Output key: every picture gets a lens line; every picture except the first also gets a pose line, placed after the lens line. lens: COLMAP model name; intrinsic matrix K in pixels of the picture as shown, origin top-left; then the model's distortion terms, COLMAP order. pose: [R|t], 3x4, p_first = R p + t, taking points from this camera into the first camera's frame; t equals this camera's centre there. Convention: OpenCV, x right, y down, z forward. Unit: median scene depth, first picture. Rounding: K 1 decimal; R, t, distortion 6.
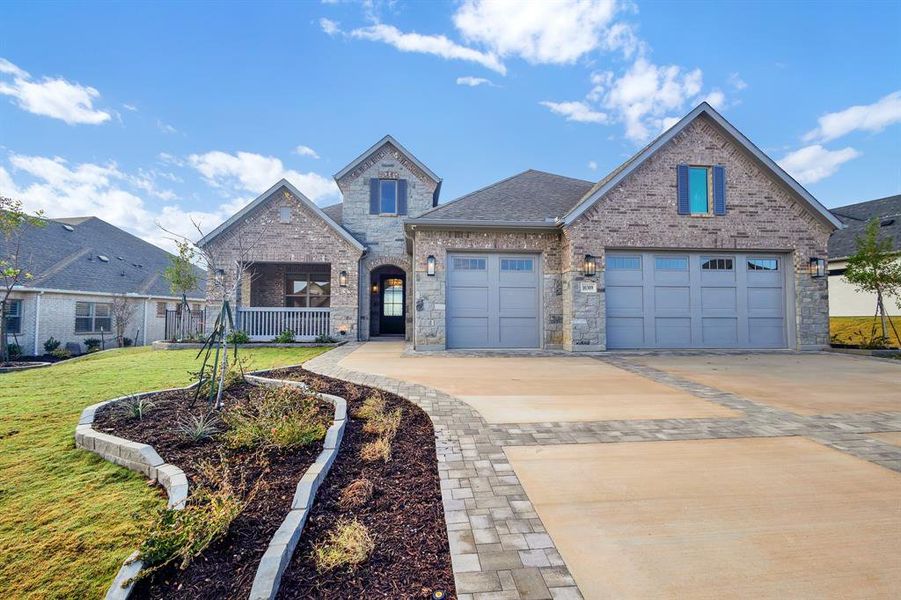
lens RADIAL K [[417.5, 0, 454.5], [0, 417.5, 296.5], [0, 0, 1]] dist [0.007223, -0.000937]
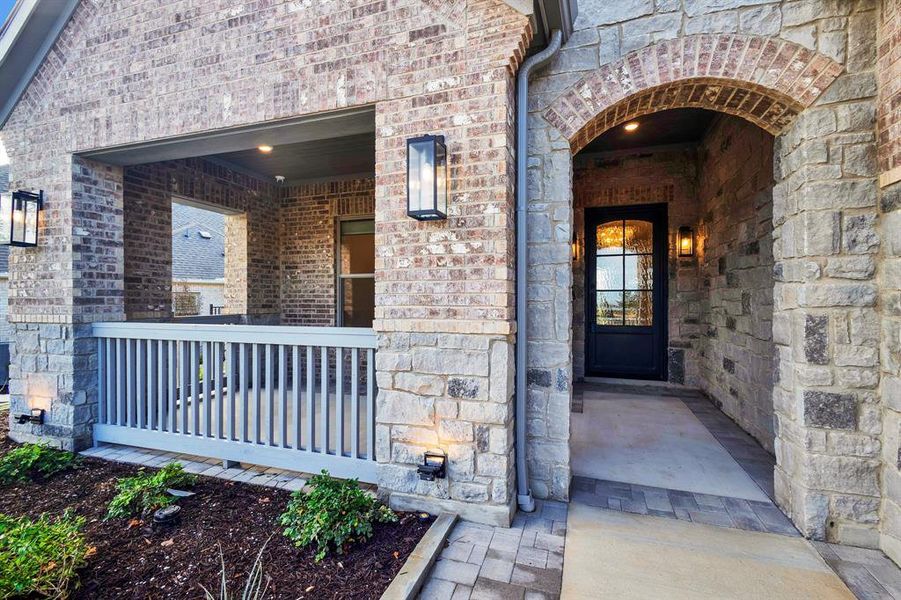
lens RADIAL K [[415.0, 0, 449.9], [0, 415.0, 298.8], [0, 0, 1]] dist [0.018313, -0.006243]
pose [[0.918587, -0.002822, -0.395210, -0.185115], [0.025253, 0.998350, 0.051566, 0.001765], [0.394412, -0.057348, 0.917142, 0.828468]]
